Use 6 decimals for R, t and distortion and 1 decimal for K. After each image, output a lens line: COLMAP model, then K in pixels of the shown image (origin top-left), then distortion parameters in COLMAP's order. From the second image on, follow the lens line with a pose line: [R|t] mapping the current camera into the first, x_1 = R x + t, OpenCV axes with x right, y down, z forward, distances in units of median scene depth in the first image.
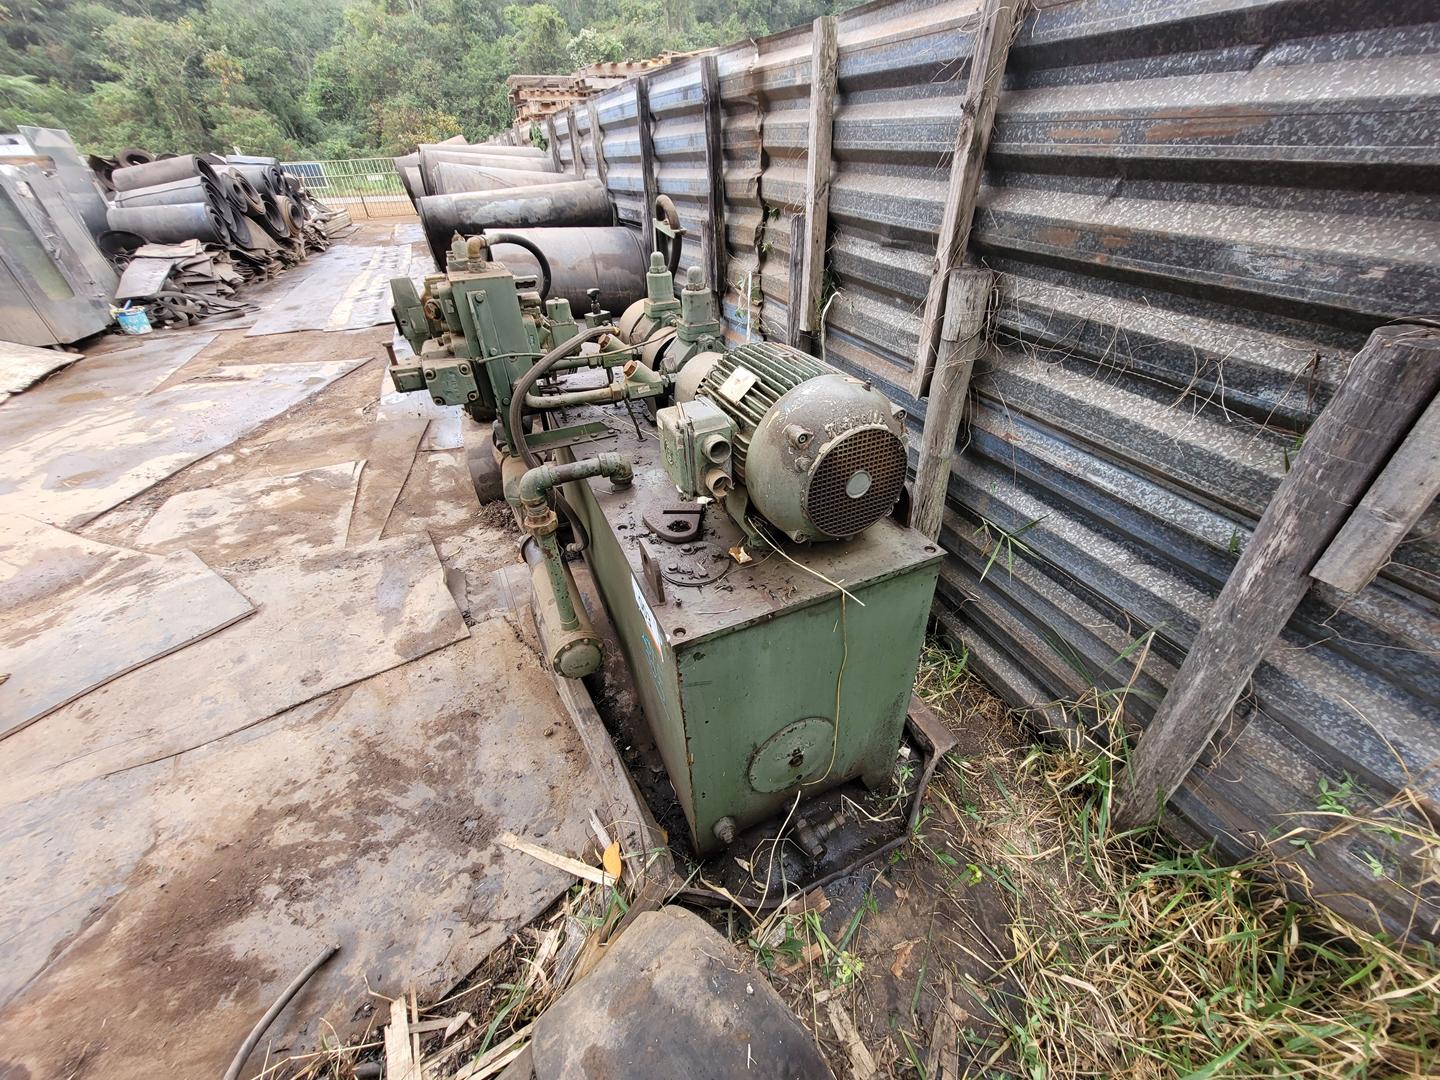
lens RADIAL K [[559.8, 0, 719.3], [0, 559.8, 531.4], [0, 0, 1]] dist [0.005040, -0.001730]
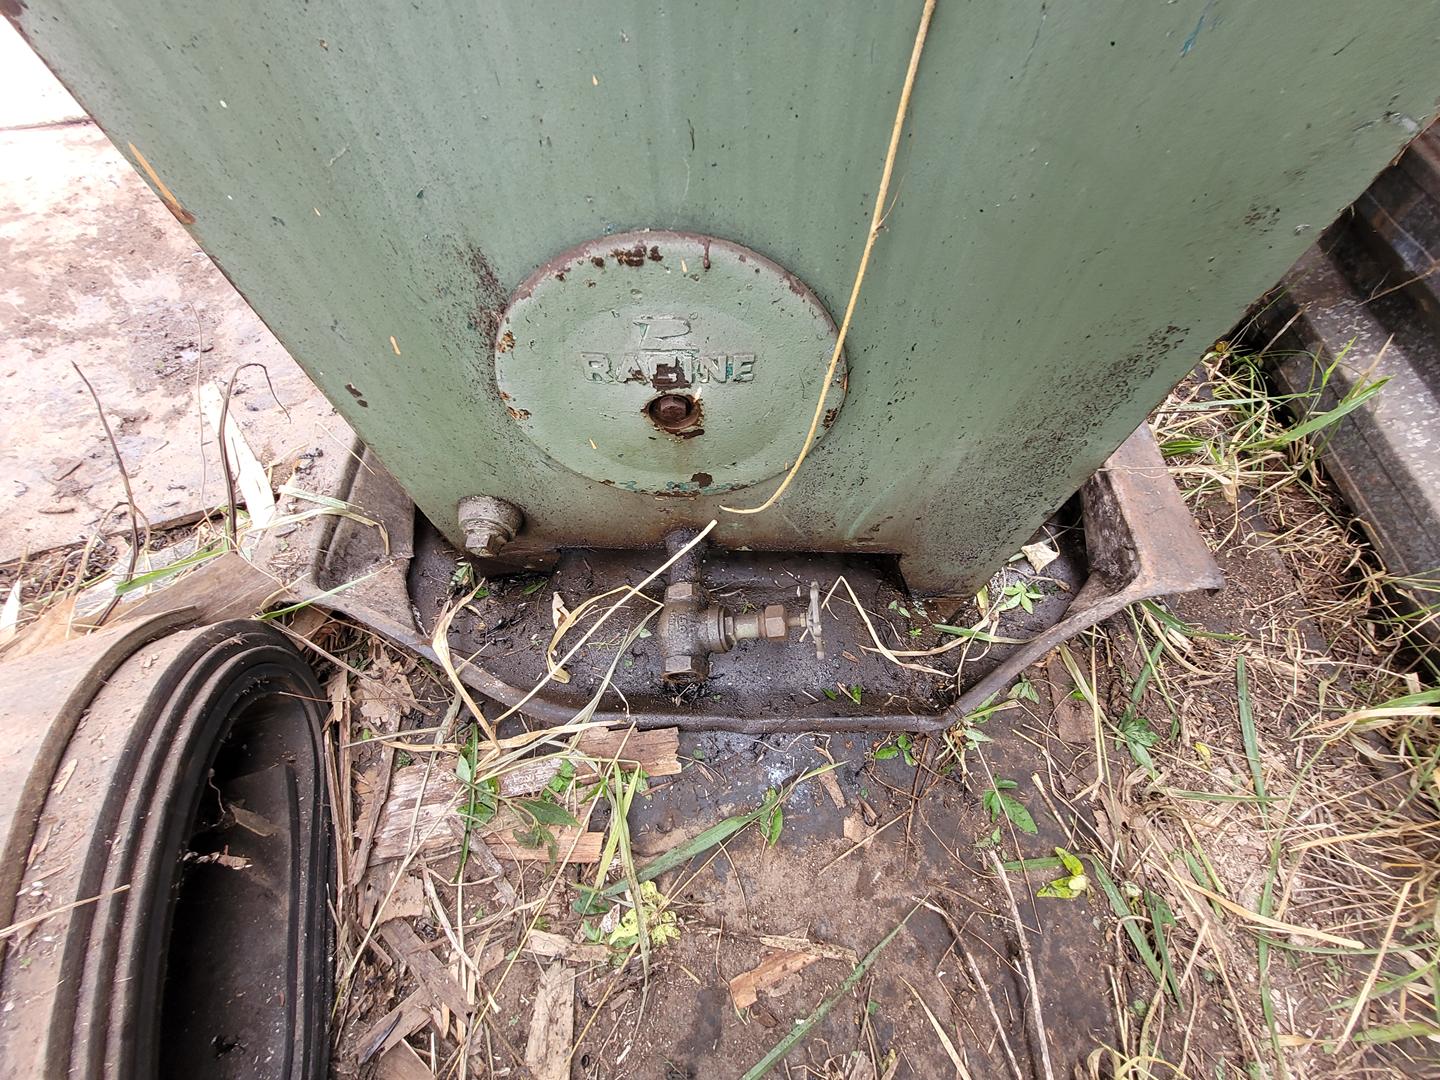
lens RADIAL K [[559.8, 0, 722.7], [0, 559.8, 530.2], [0, 0, 1]] dist [0.005040, -0.001730]
pose [[0.907862, 0.379906, -0.177367, 0.230278], [-0.264984, 0.847745, 0.459470, 0.311174], [0.324917, -0.370136, 0.870304, 0.710365]]
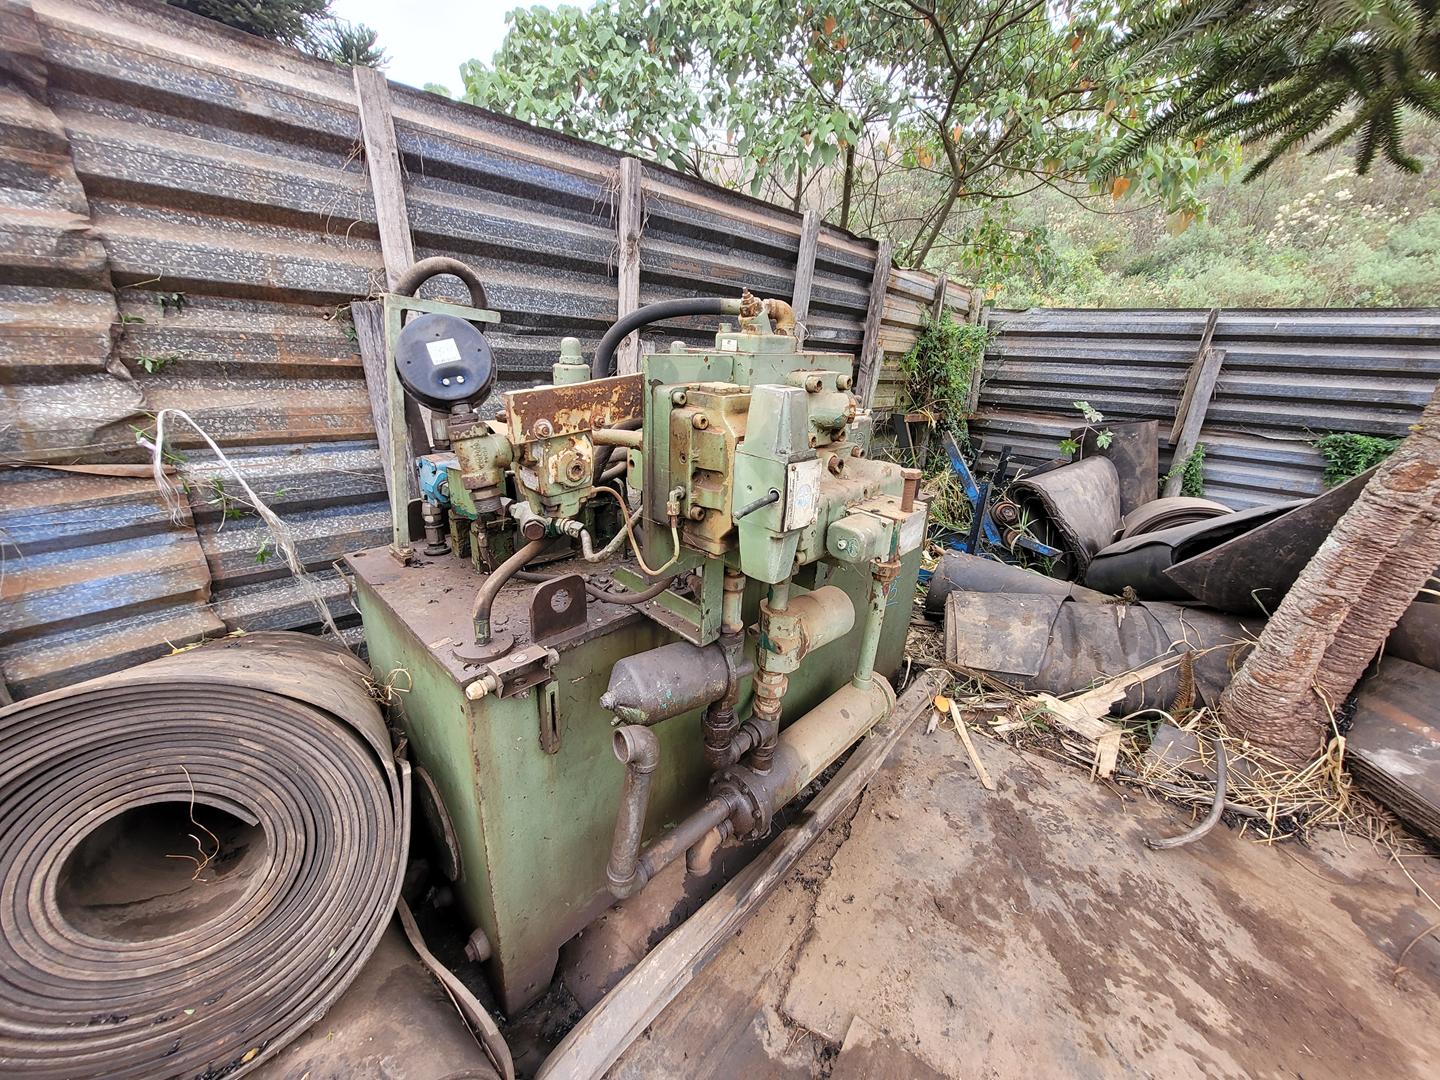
lens RADIAL K [[559.8, 0, 724.5], [0, 559.8, 535.3], [0, 0, 1]] dist [0.005040, -0.001730]
pose [[-0.383133, -0.297531, 0.874462, -1.123035], [0.487520, 0.738967, 0.465029, -0.693148], [-0.784559, 0.604486, -0.138070, 1.393923]]
